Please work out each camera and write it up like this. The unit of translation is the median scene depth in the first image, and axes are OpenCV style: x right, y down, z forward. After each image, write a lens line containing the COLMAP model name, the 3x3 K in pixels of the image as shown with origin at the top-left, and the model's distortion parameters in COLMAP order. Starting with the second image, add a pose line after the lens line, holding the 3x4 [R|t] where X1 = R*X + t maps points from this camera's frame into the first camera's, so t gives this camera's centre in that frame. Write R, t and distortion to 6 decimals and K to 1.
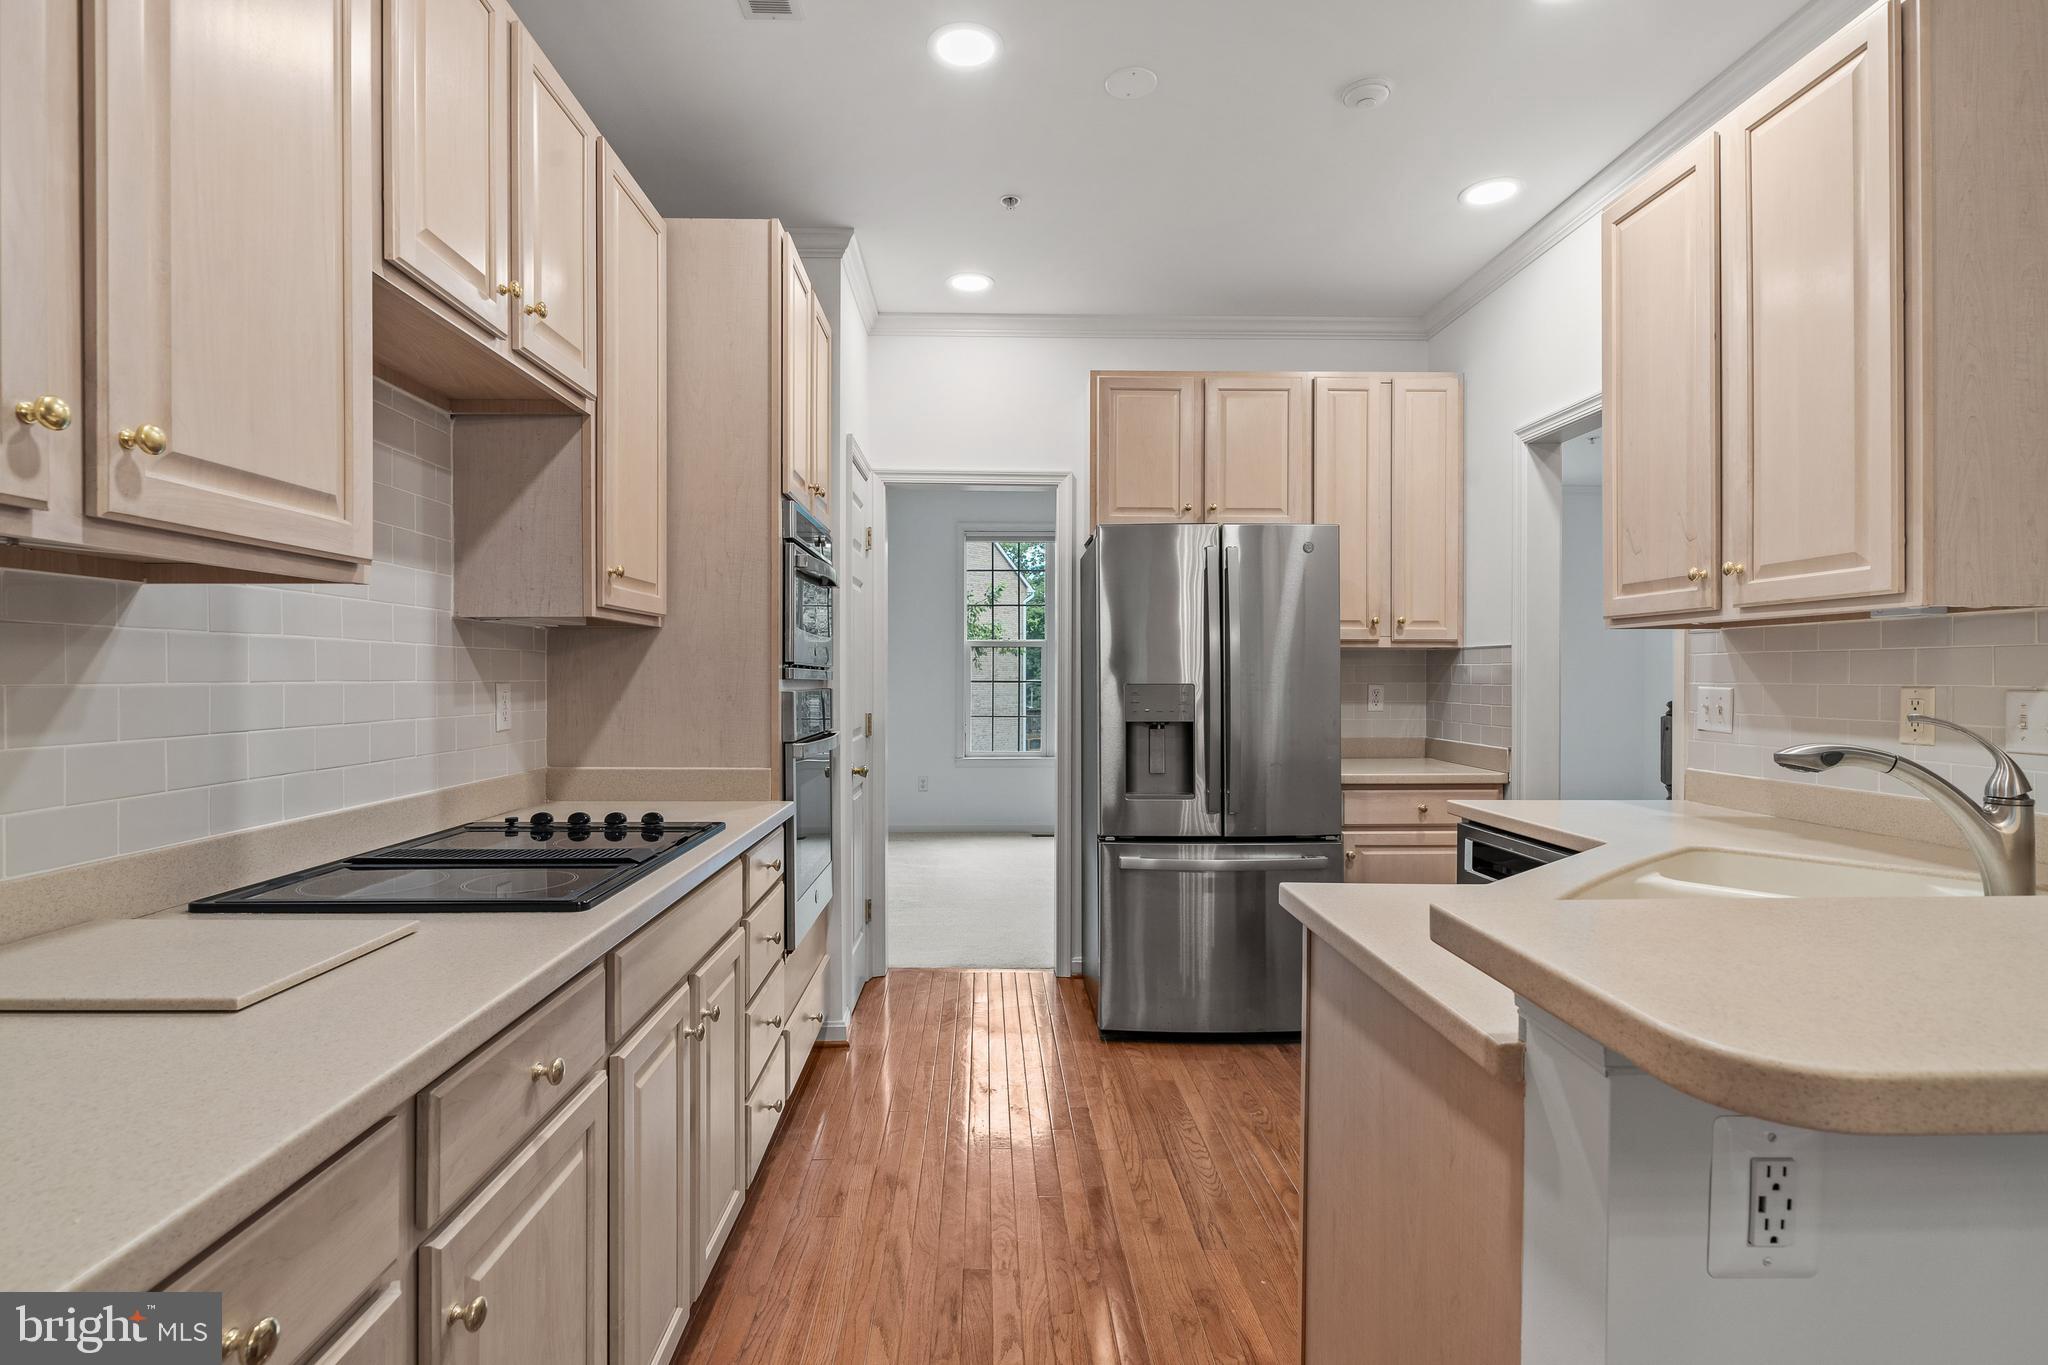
lens RADIAL K [[1000.8, 0, 1032.1], [0, 1000.8, 679.2], [0, 0, 1]] dist [-0.000987, -0.000310]
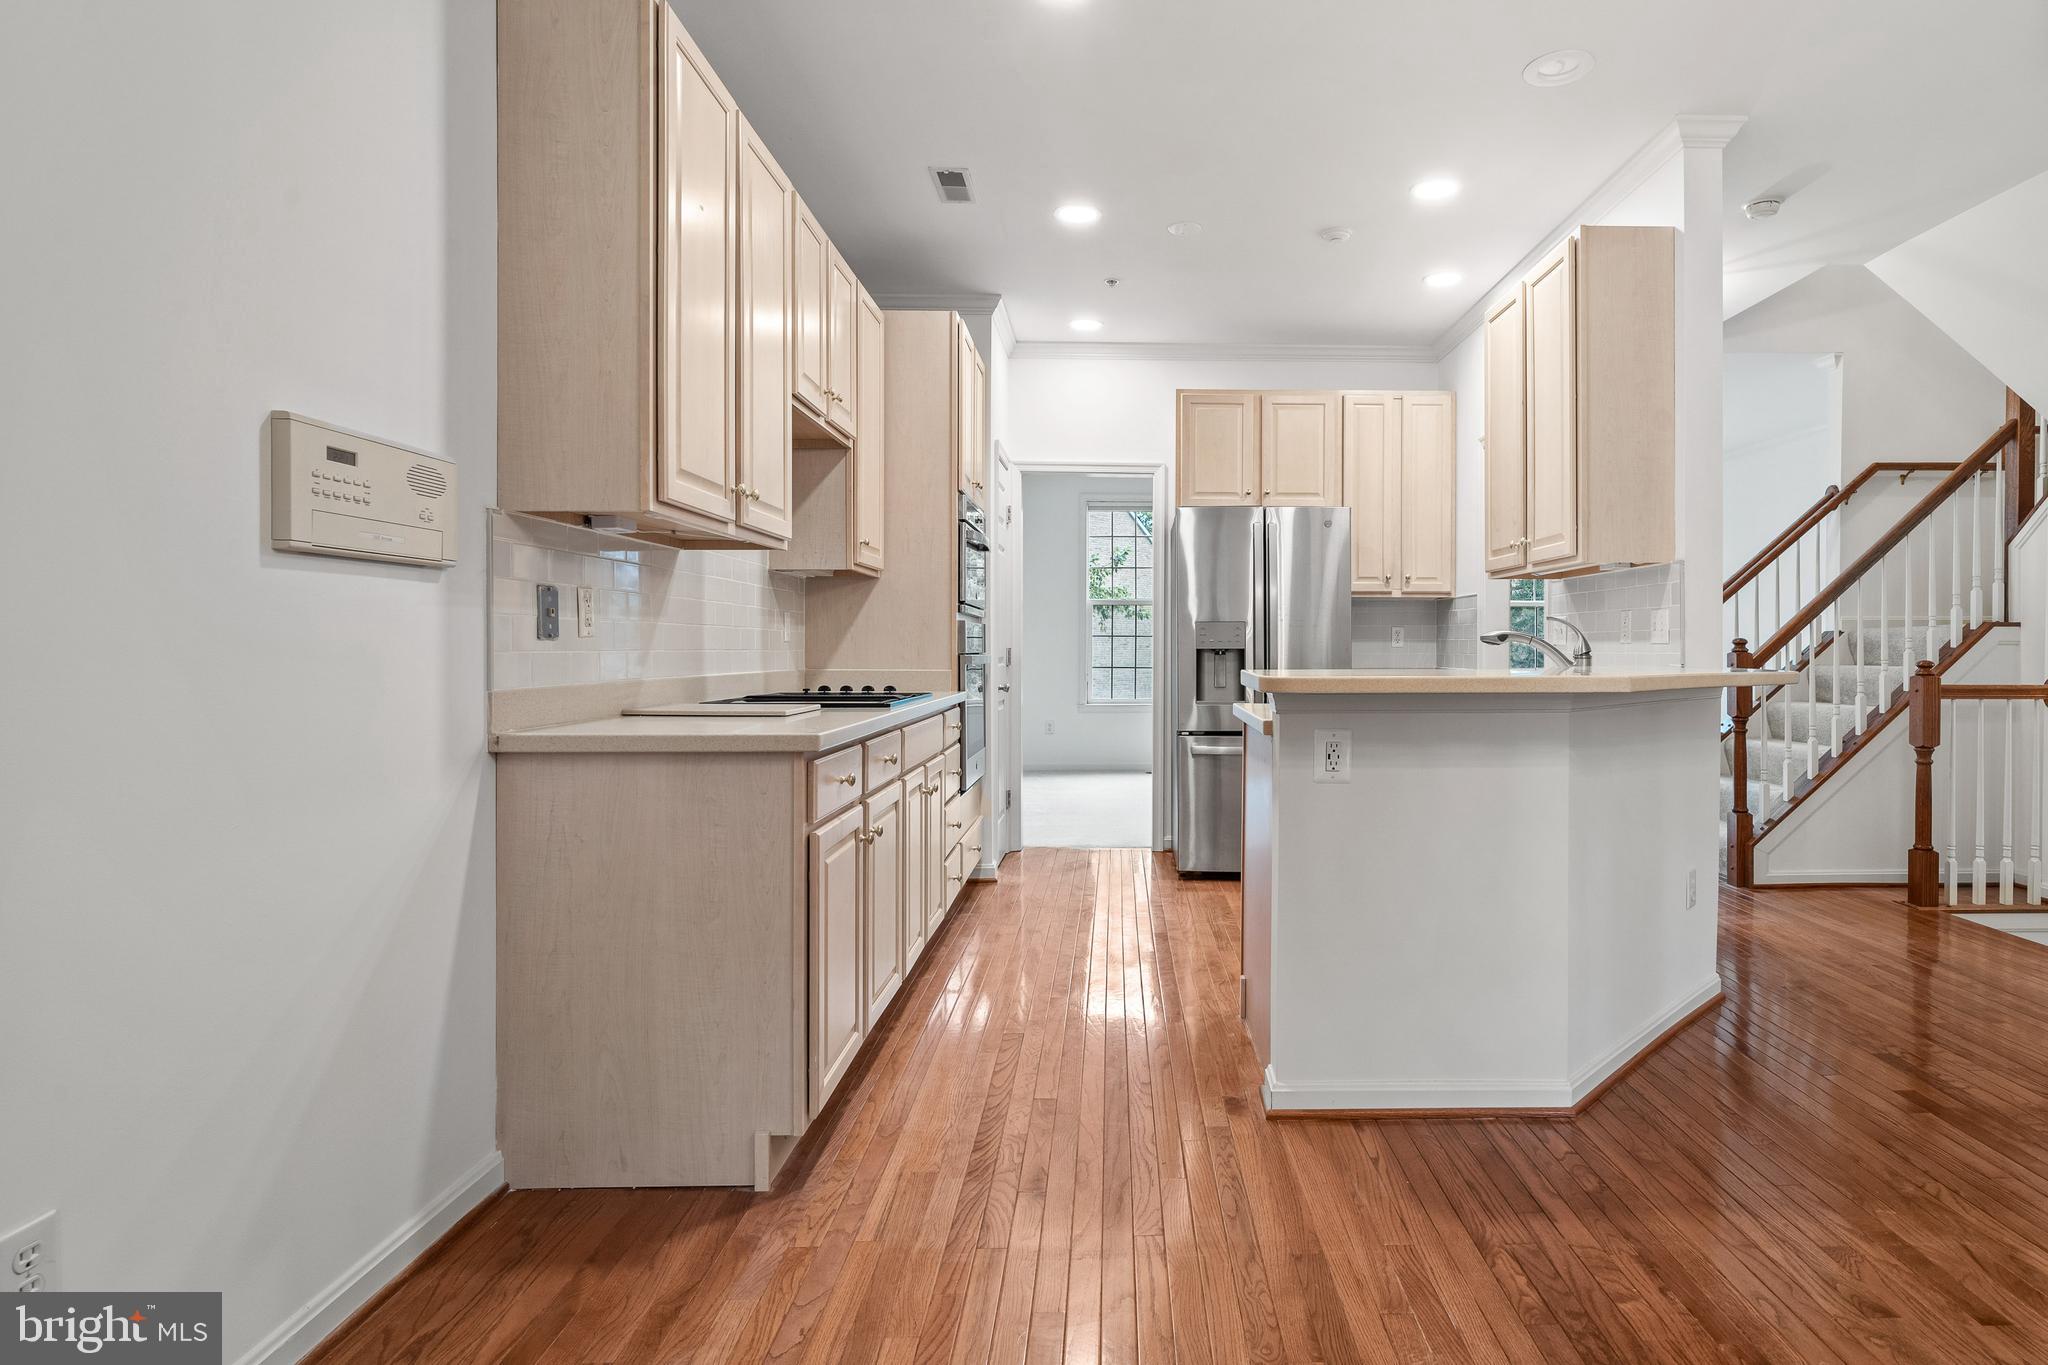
lens RADIAL K [[1066.1, 0, 1159.6], [0, 1066.1, 647.2], [0, 0, 1]] dist [0.000308, -0.000369]
pose [[0.999985, 0.001417, -0.005205, 0.051008], [-0.001429, 0.999997, -0.002156, 0.044082], [0.005202, 0.002164, 0.999984, -0.484546]]
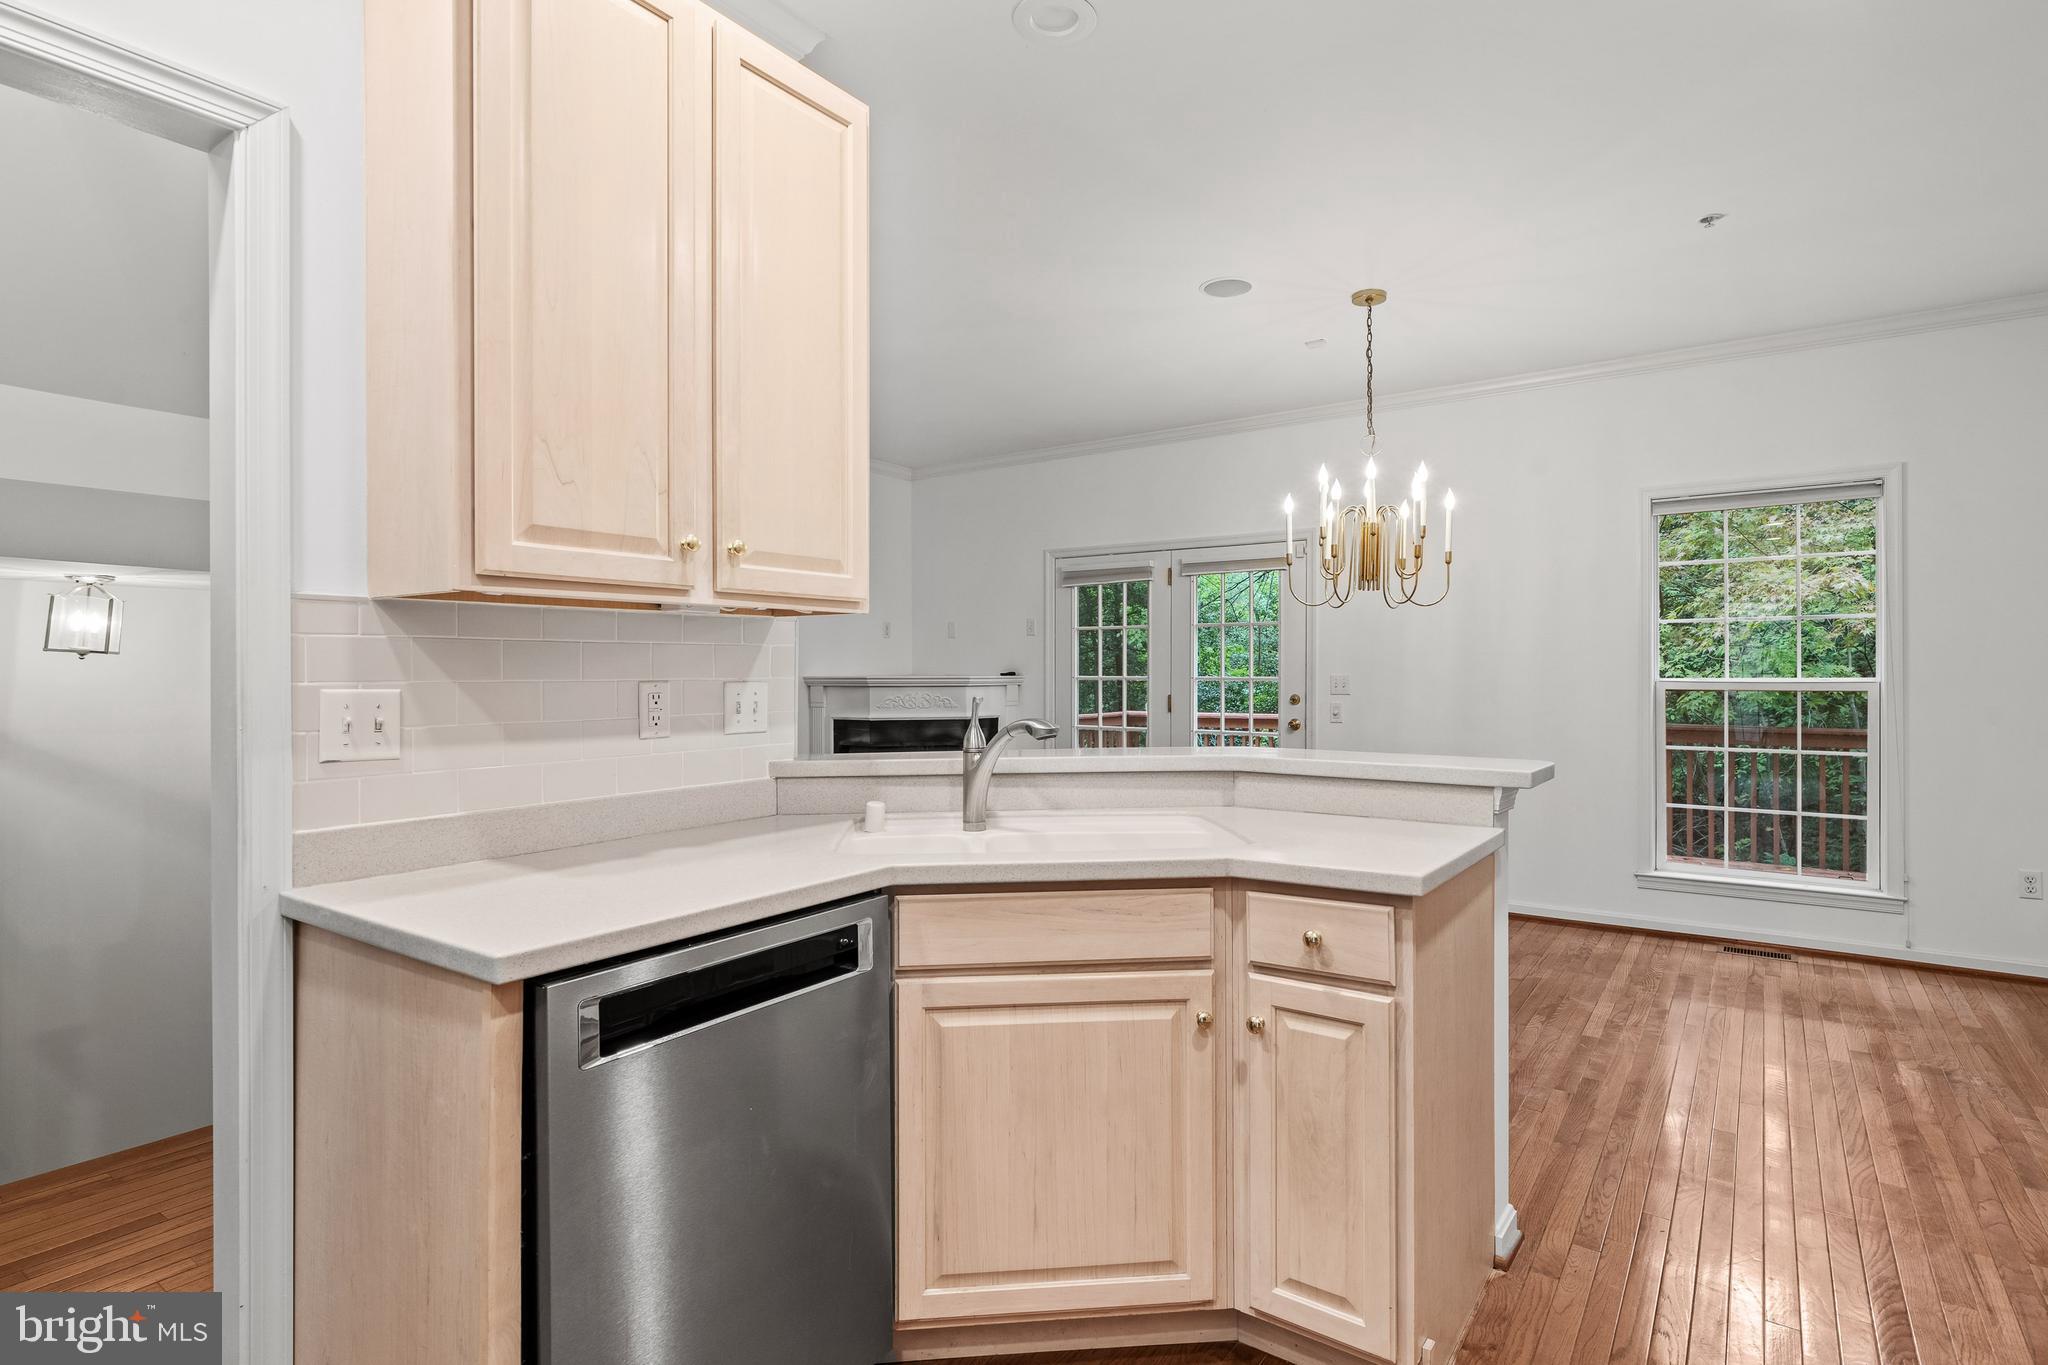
lens RADIAL K [[1049.0, 0, 1041.8], [0, 1049.0, 675.5], [0, 0, 1]] dist [-0.000284, -0.000668]
pose [[-0.793025, -0.002672, 0.609183, -0.041830], [0.002944, 0.999962, 0.008219, -0.003322], [-0.609182, 0.008312, -0.792987, 0.935840]]
